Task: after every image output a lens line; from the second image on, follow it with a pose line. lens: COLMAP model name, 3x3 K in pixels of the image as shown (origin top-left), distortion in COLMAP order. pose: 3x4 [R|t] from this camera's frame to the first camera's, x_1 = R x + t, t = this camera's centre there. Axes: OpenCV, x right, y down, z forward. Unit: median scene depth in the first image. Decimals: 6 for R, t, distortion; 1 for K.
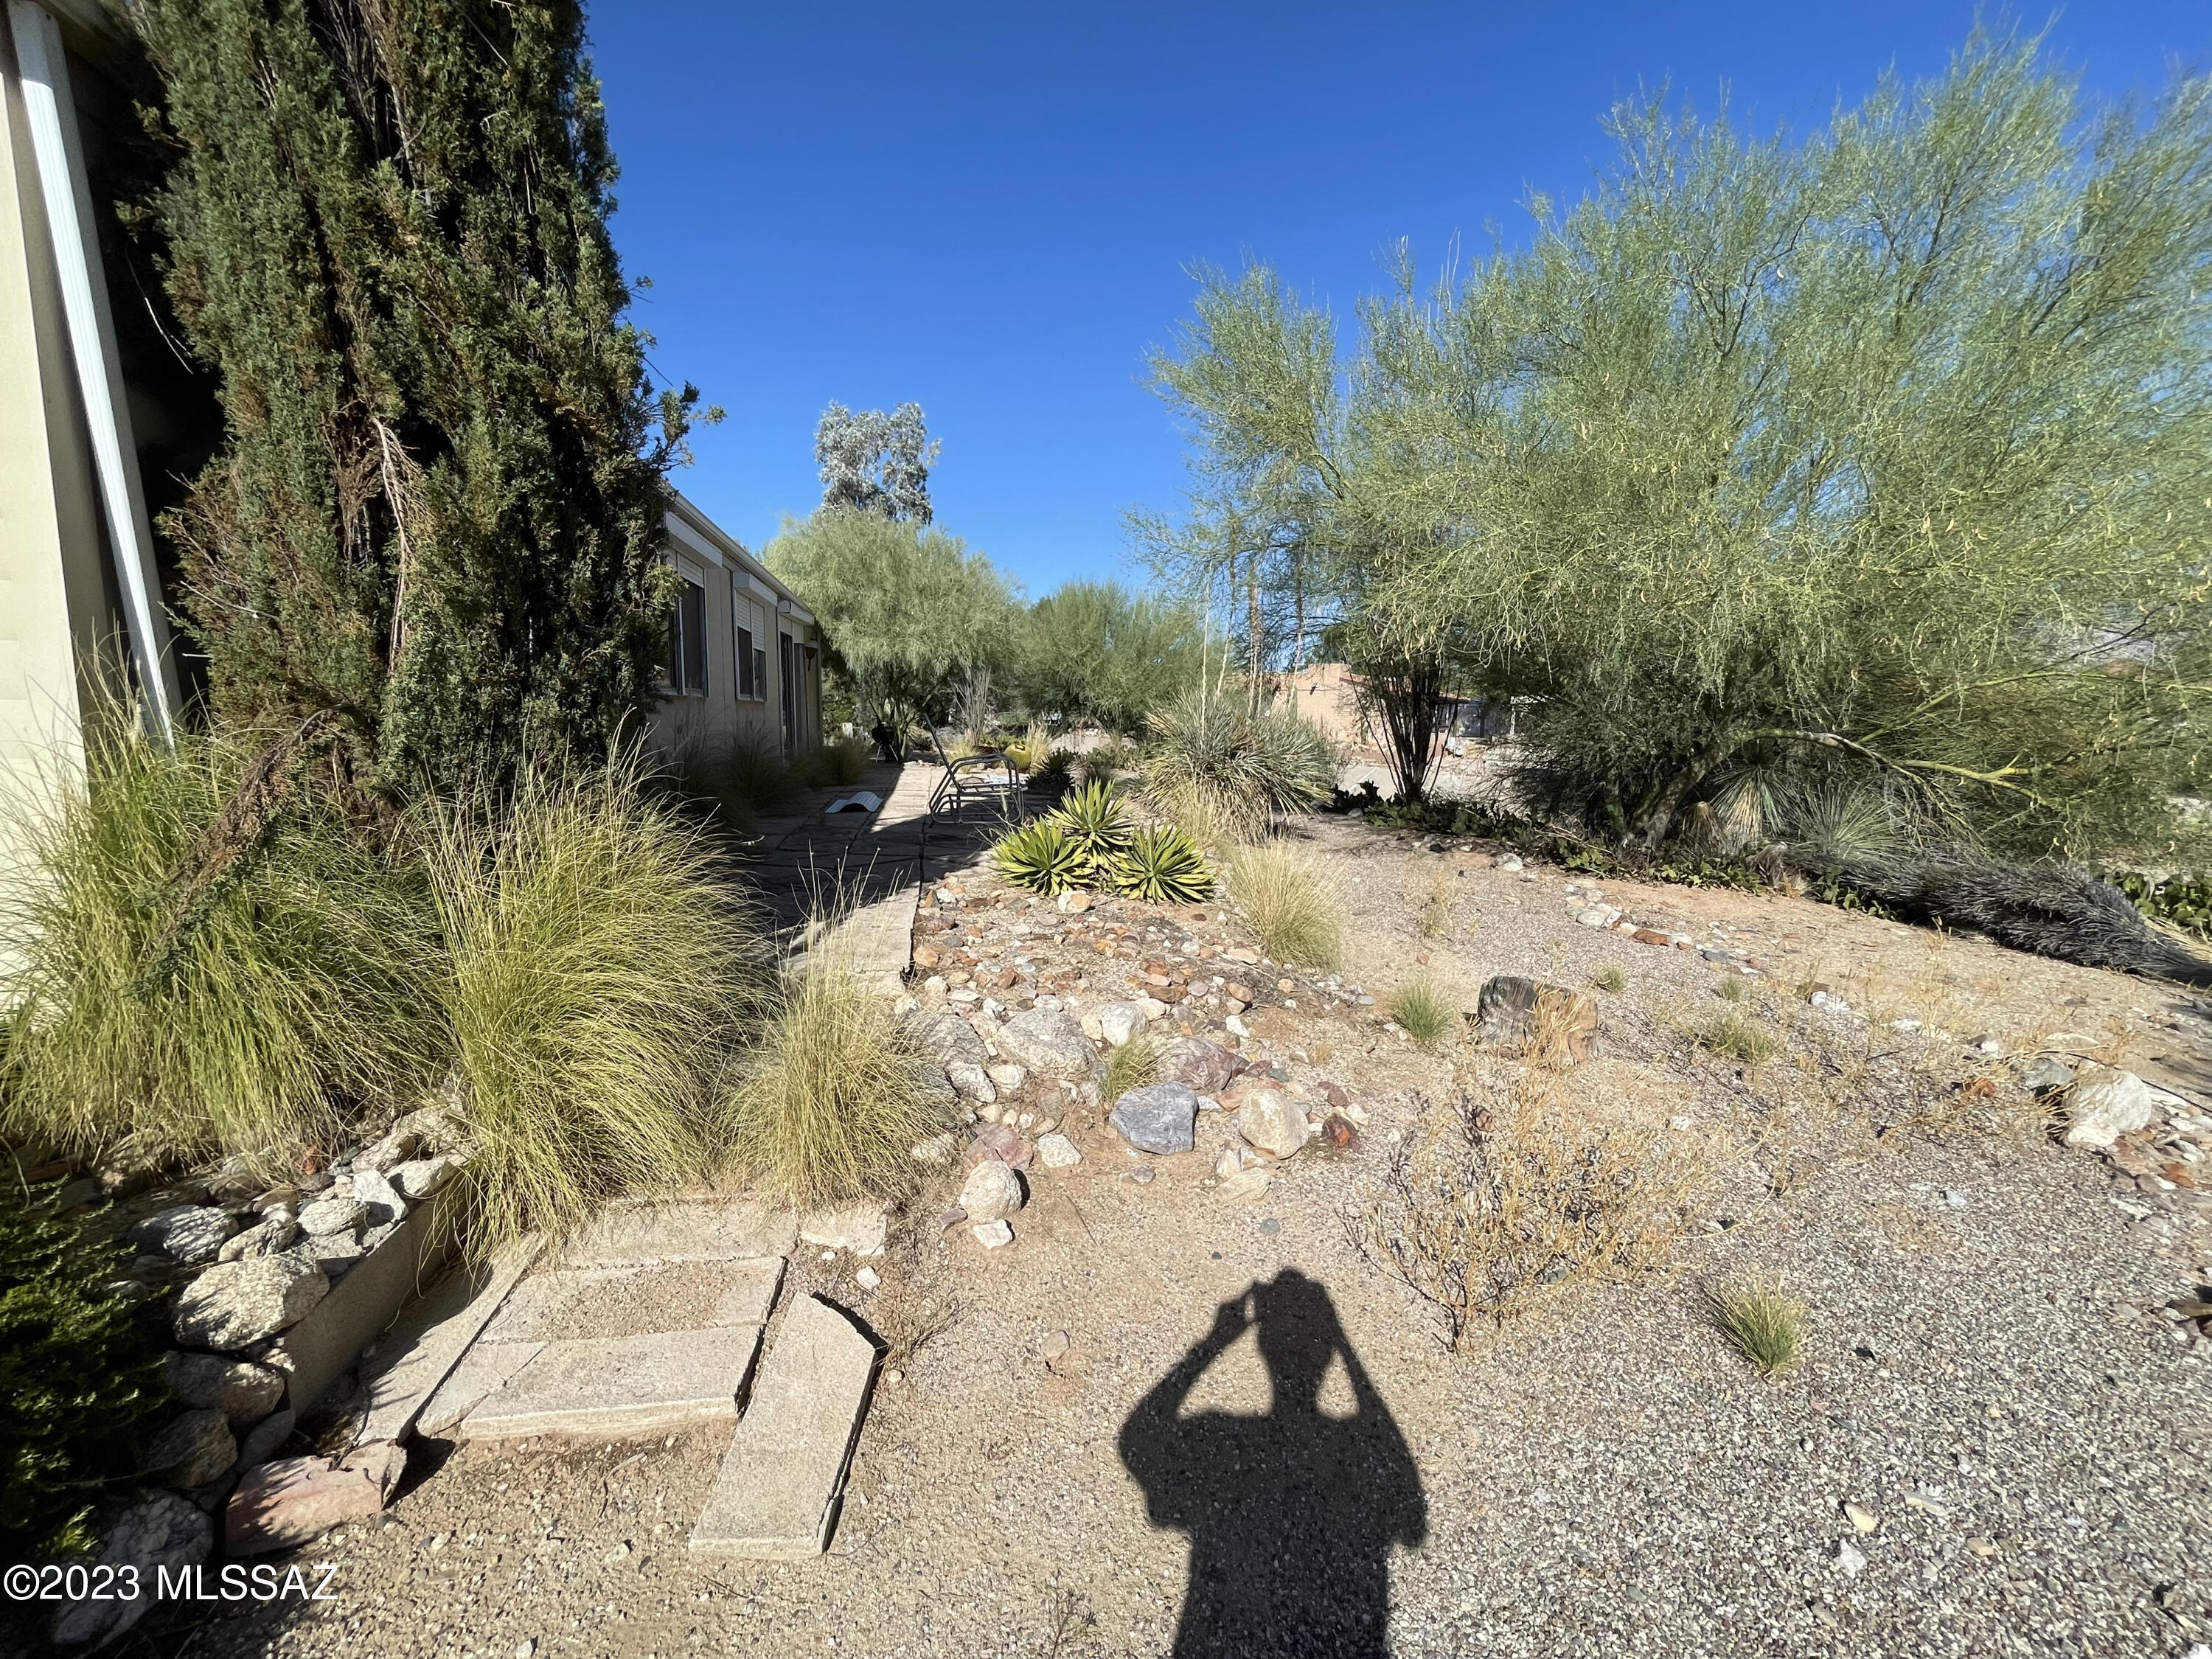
lens RADIAL K [[873.8, 0, 1106.0], [0, 873.8, 829.5], [0, 0, 1]] dist [0.001368, 0.000774]
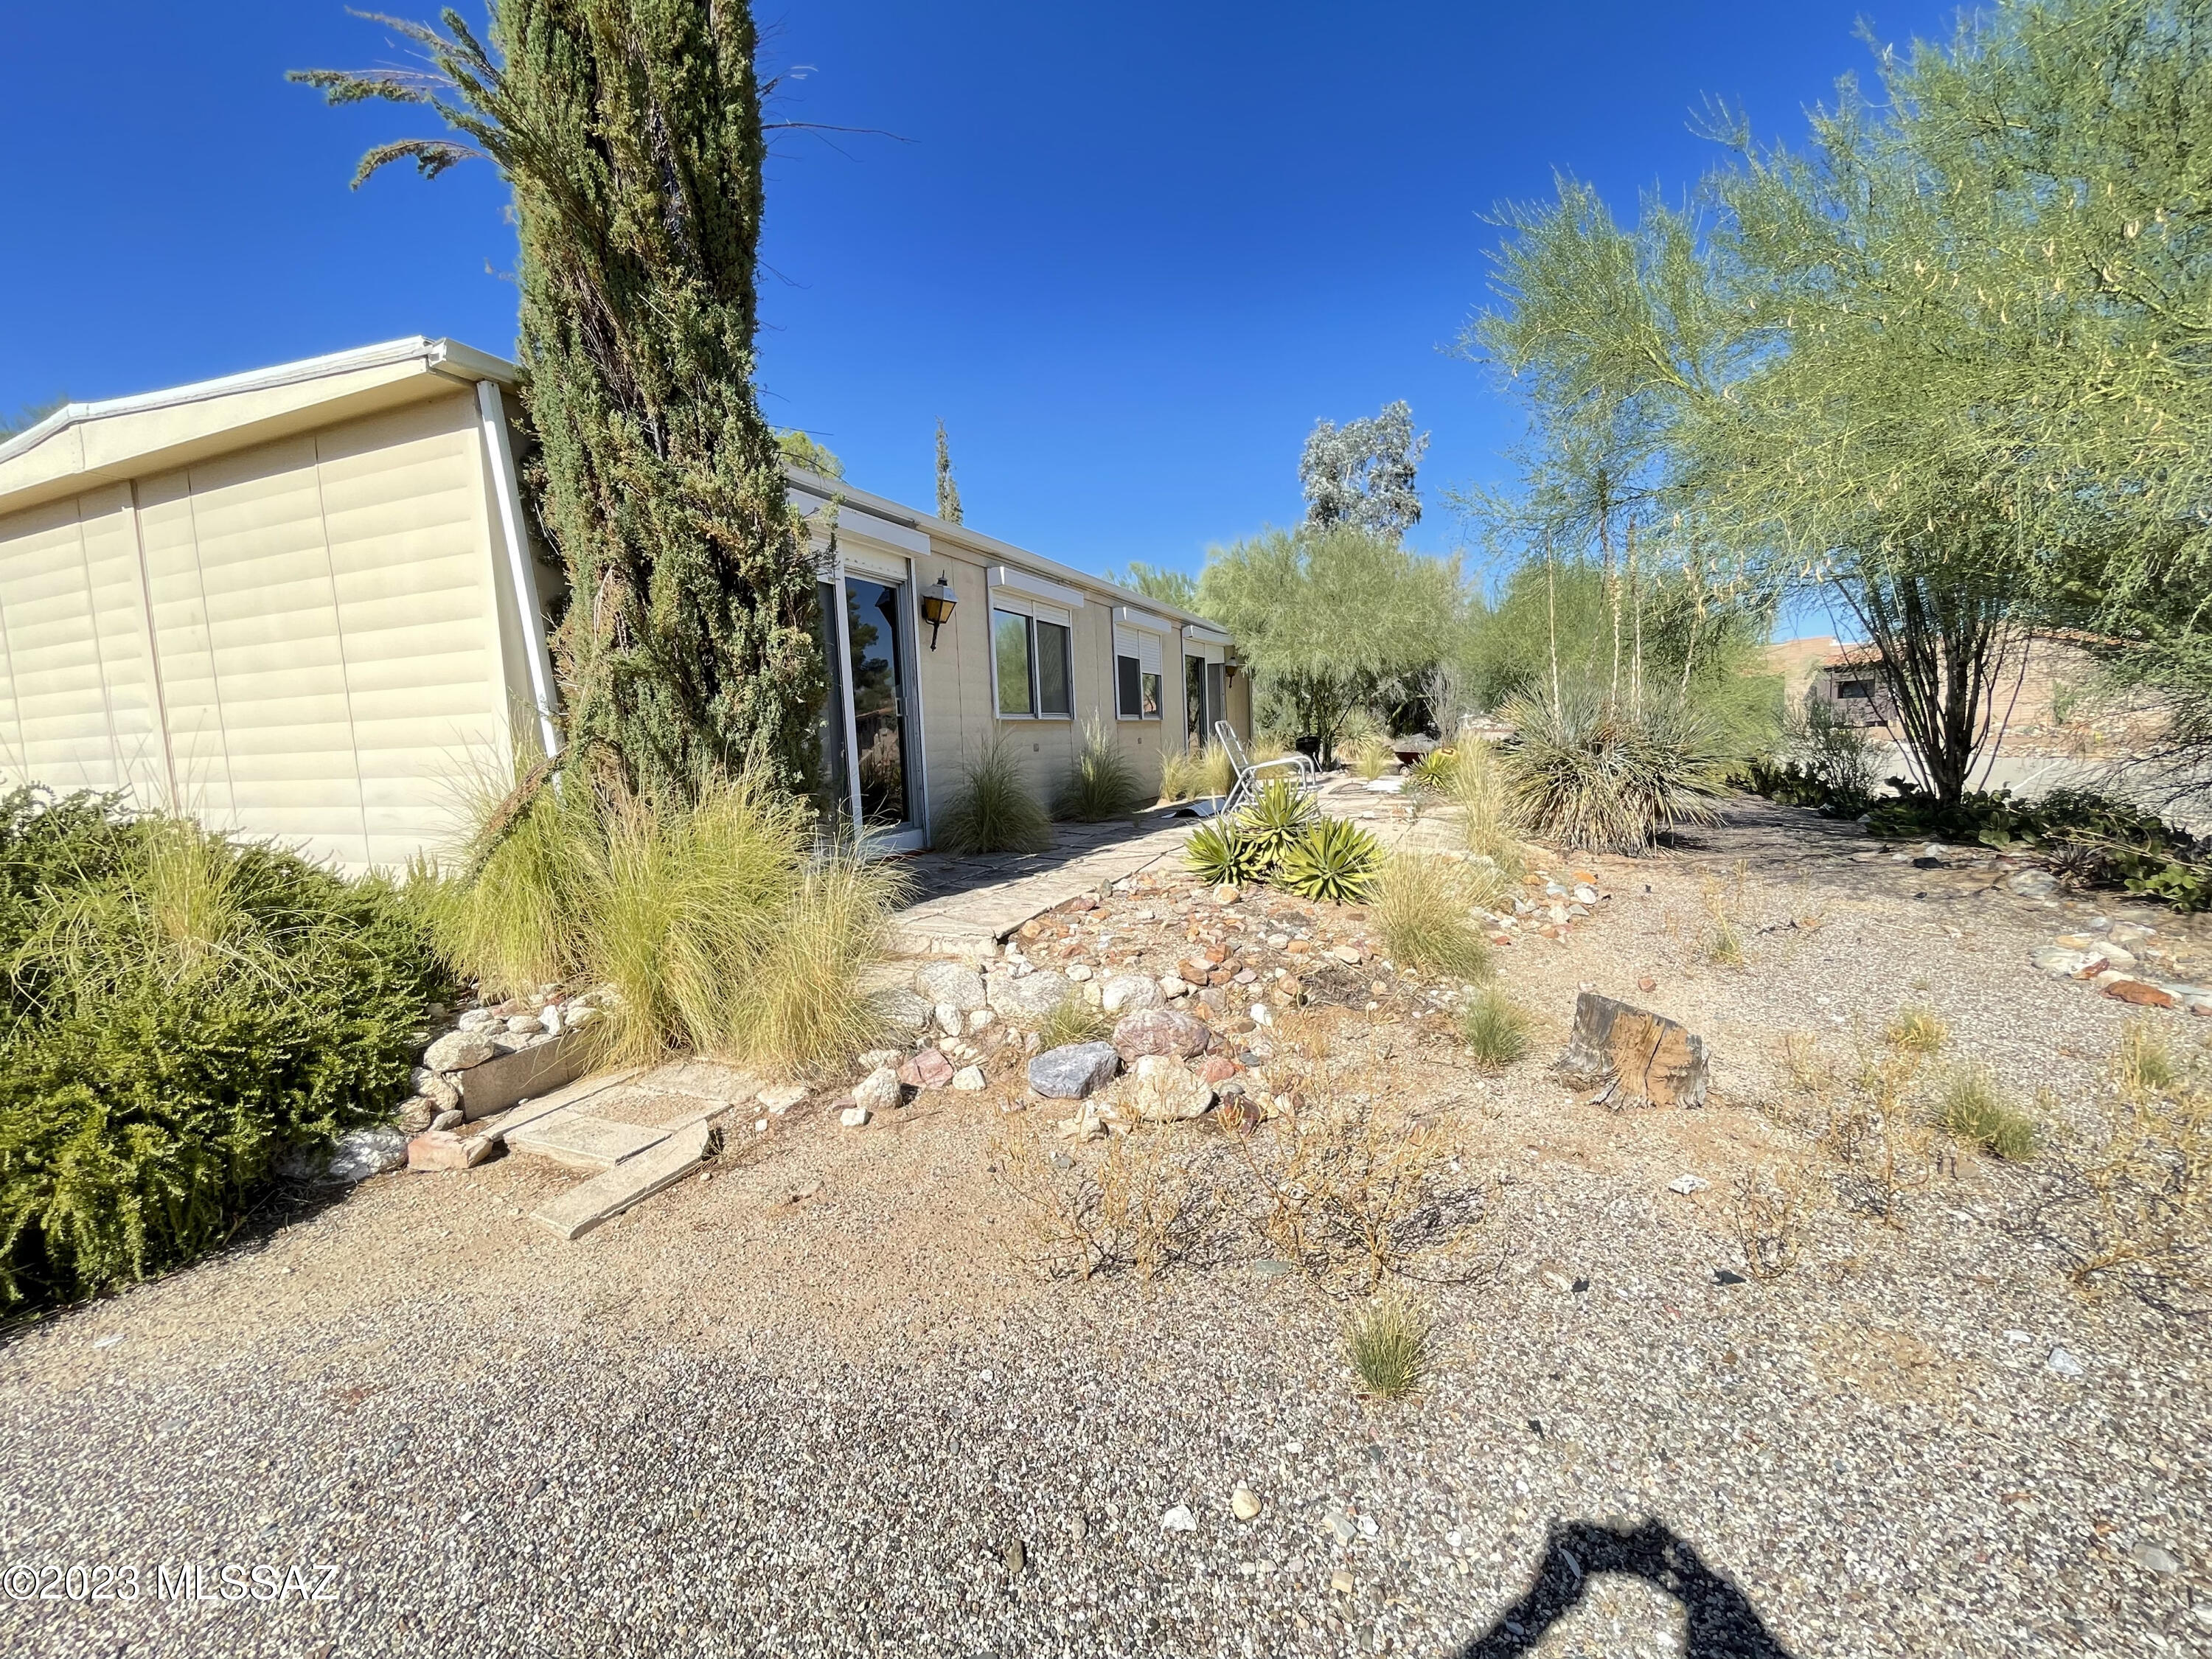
lens RADIAL K [[906.3, 0, 1107.4], [0, 906.3, 817.9], [0, 0, 1]] dist [-0.002307, -0.000096]
pose [[0.854858, -0.007106, -0.518813, 0.847281], [-0.009718, 0.999512, -0.029702, 0.053593], [0.518771, 0.030433, 0.854372, 0.033537]]
